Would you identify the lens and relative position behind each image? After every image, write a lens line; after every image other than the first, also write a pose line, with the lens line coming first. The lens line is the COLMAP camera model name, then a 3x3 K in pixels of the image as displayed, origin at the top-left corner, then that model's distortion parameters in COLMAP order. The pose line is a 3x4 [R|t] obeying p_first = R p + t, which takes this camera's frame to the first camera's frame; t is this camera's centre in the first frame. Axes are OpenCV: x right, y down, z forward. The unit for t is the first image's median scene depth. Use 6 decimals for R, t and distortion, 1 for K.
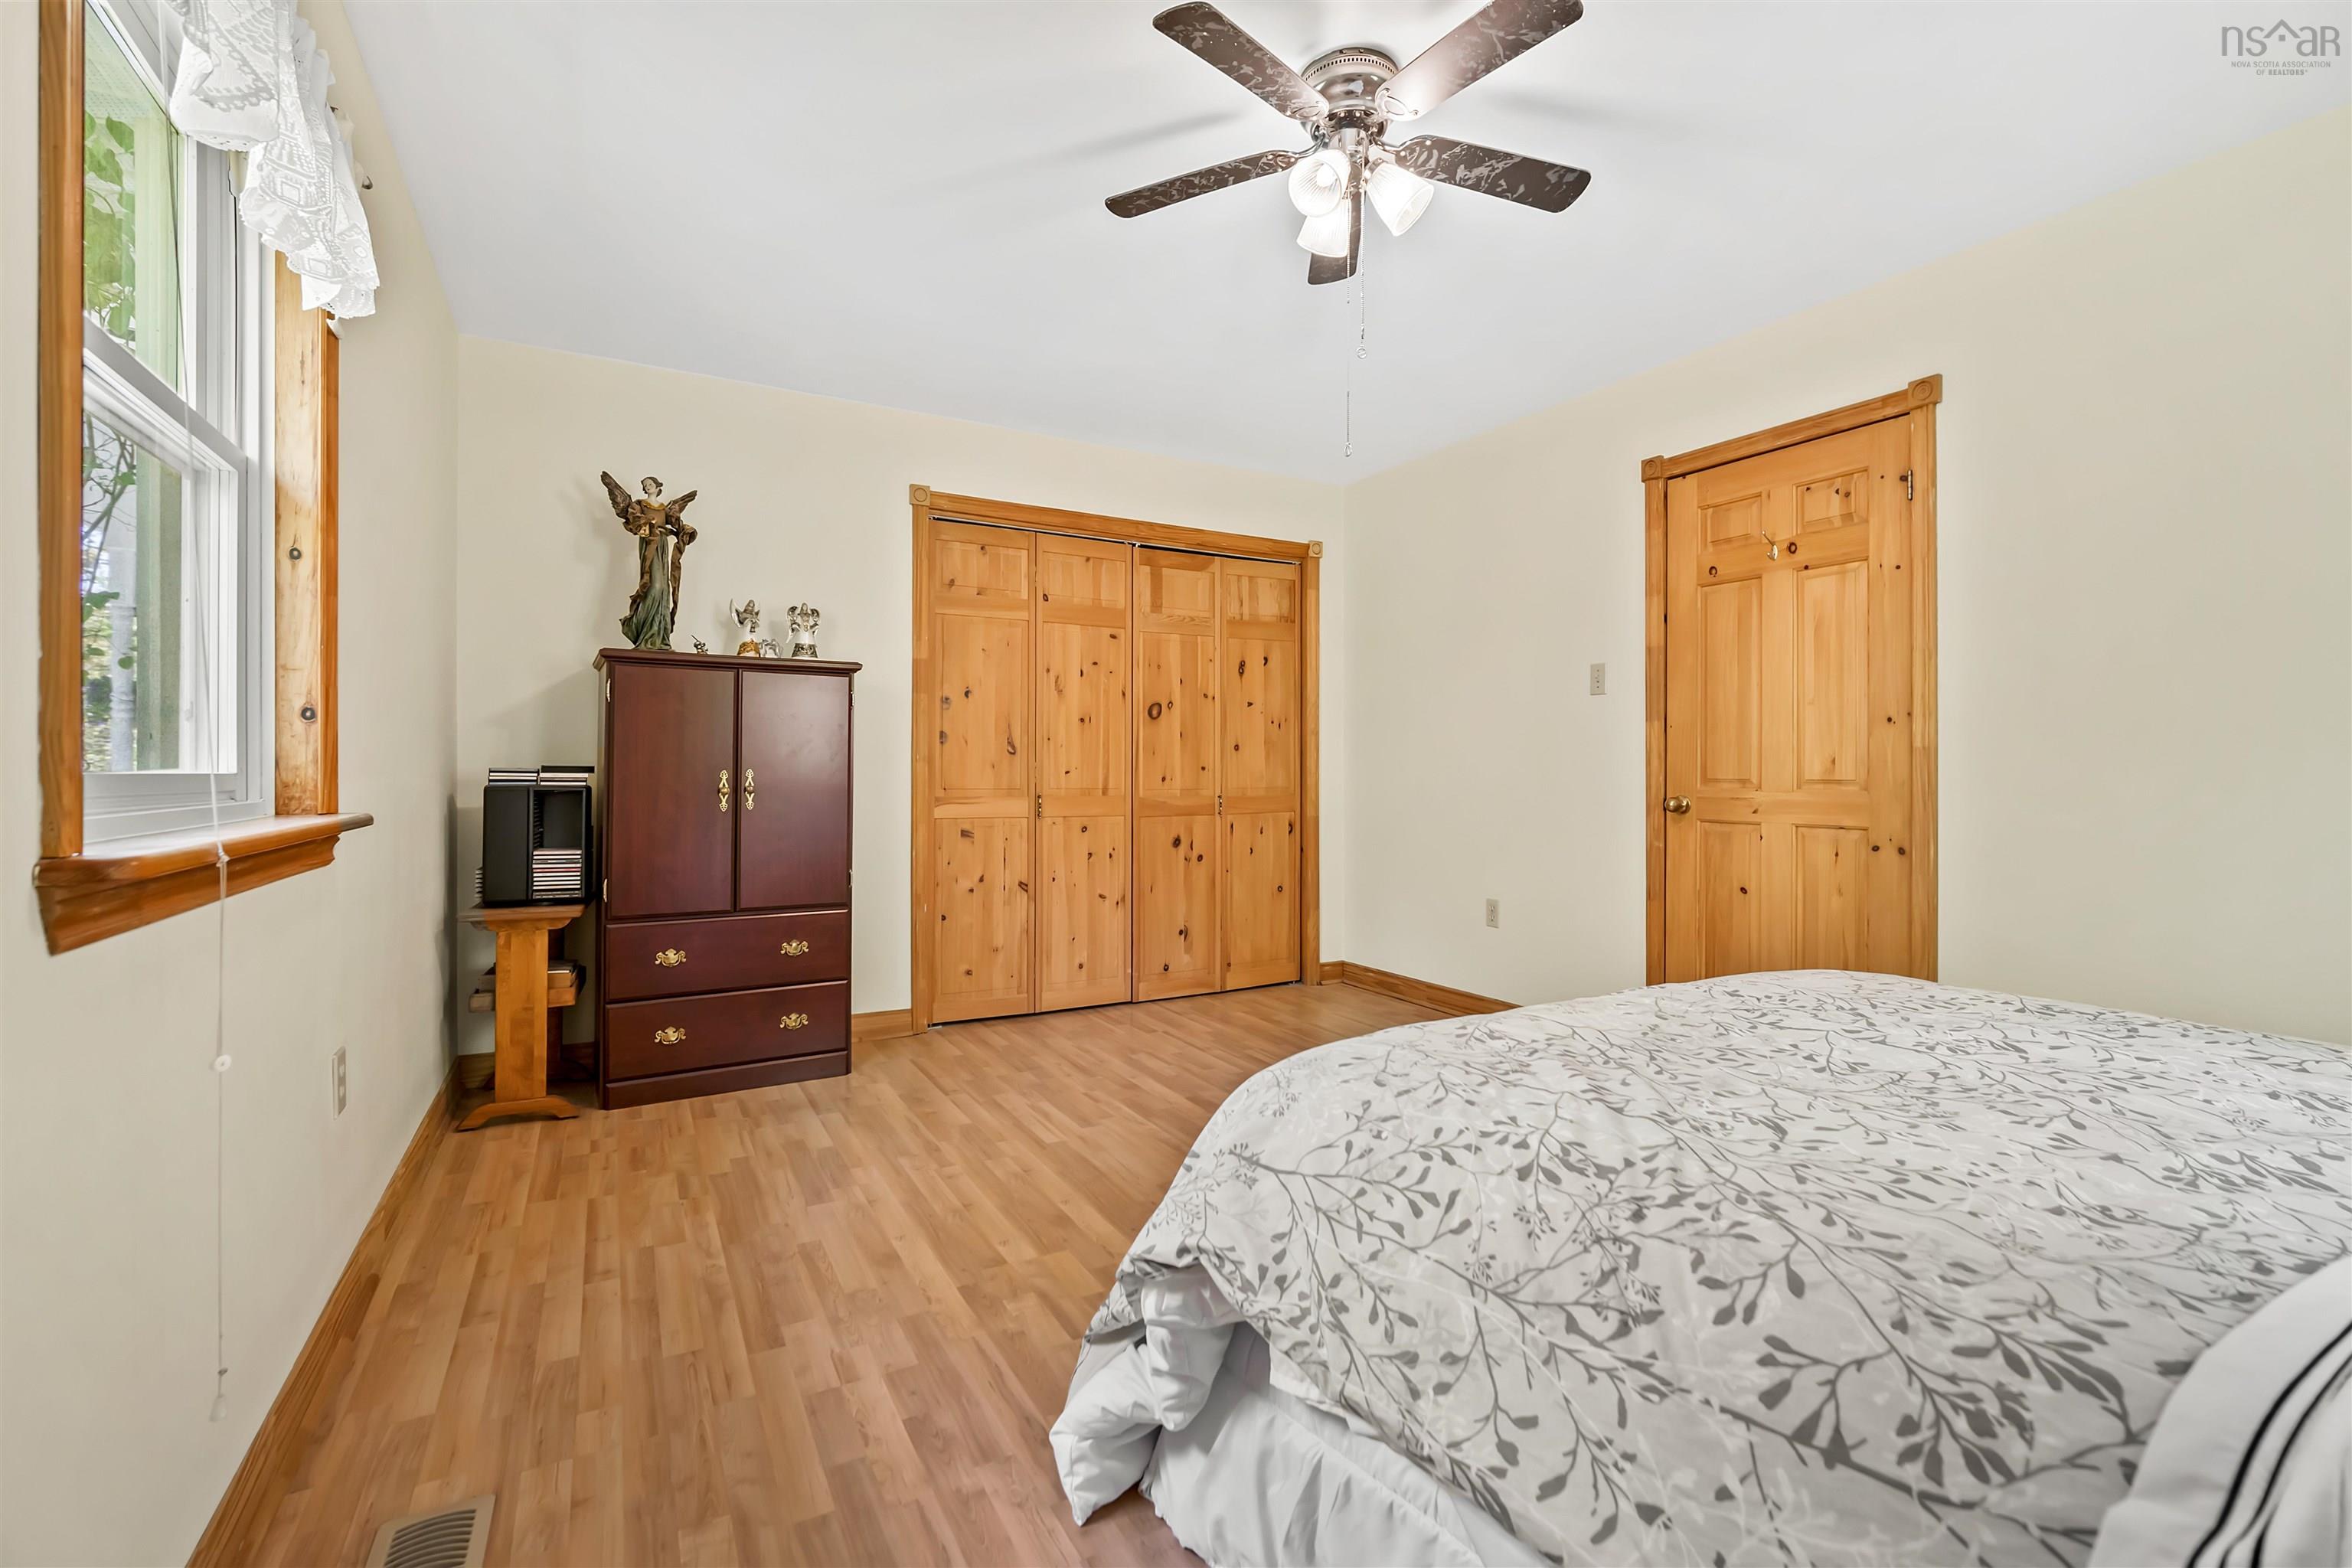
lens RADIAL K [[1019.5, 0, 1180.1], [0, 1019.5, 765.3], [0, 0, 1]] dist [-0.006720, 0.000764]
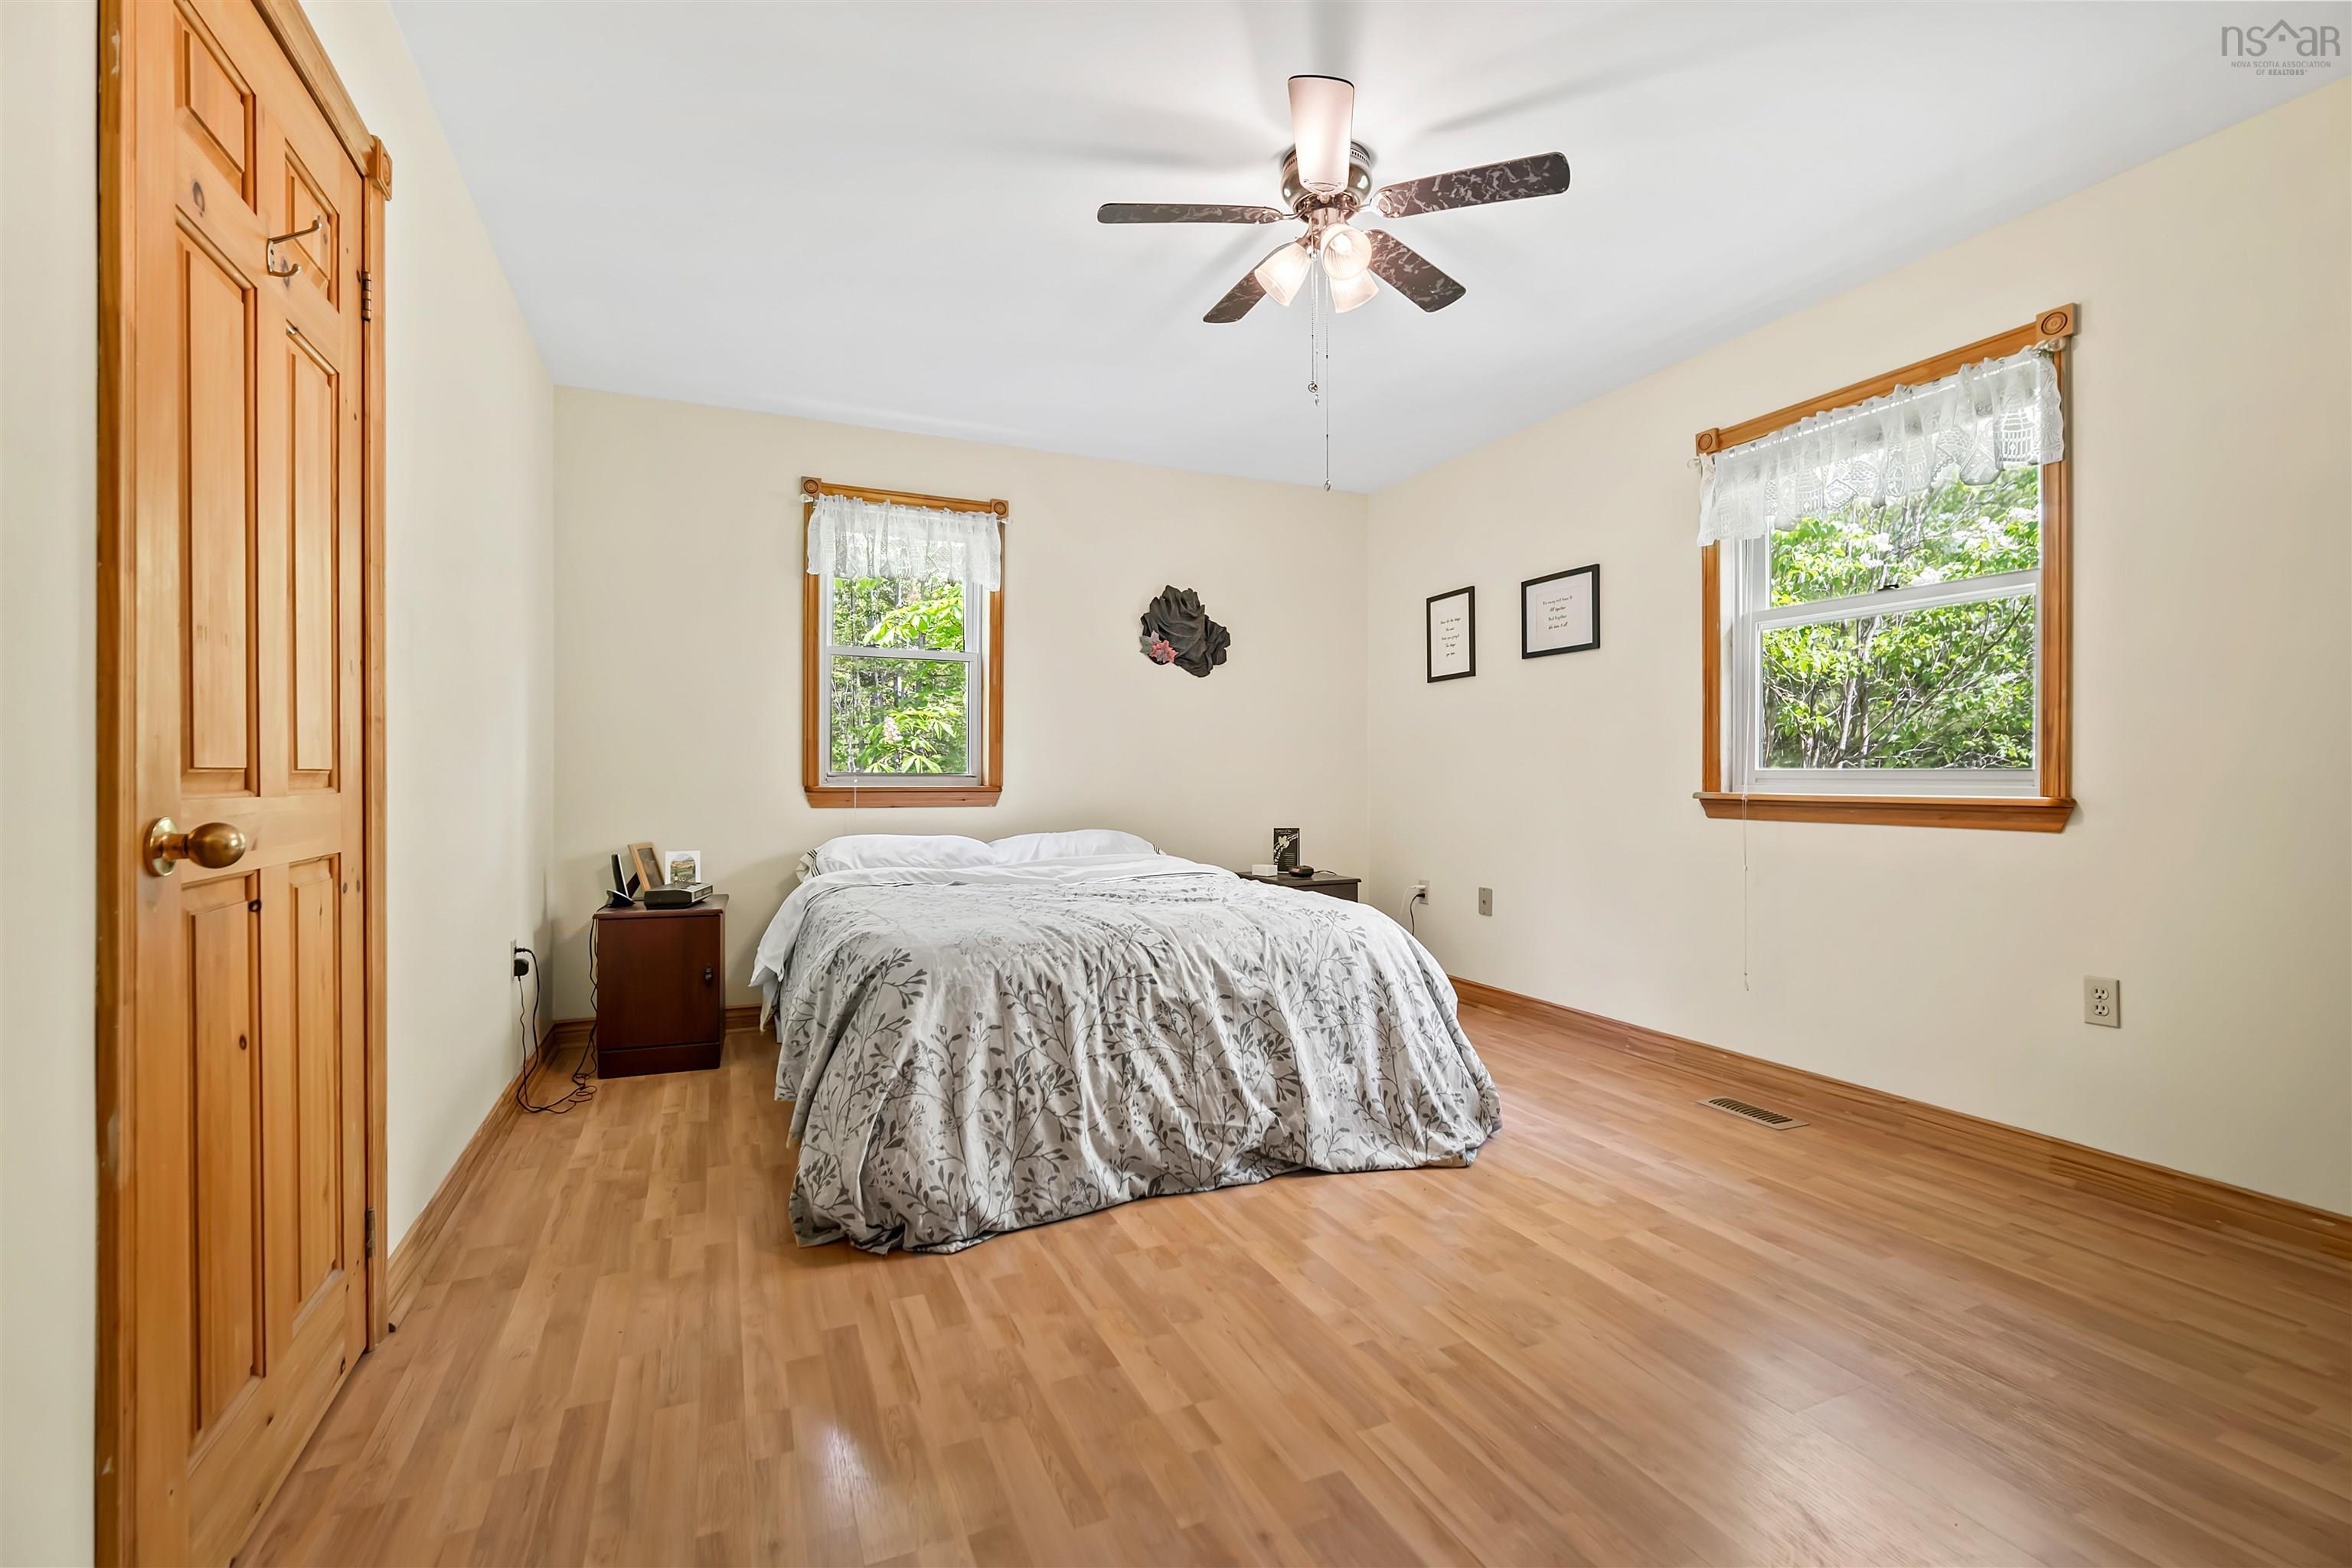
lens RADIAL K [[1019.5, 0, 1180.1], [0, 1019.5, 765.3], [0, 0, 1]] dist [-0.006720, 0.000764]
pose [[-0.996713, -0.001820, 0.080992, 0.263051], [-0.002002, 0.999996, -0.002173, 0.008829], [-0.080988, -0.002328, -0.996712, 2.397852]]
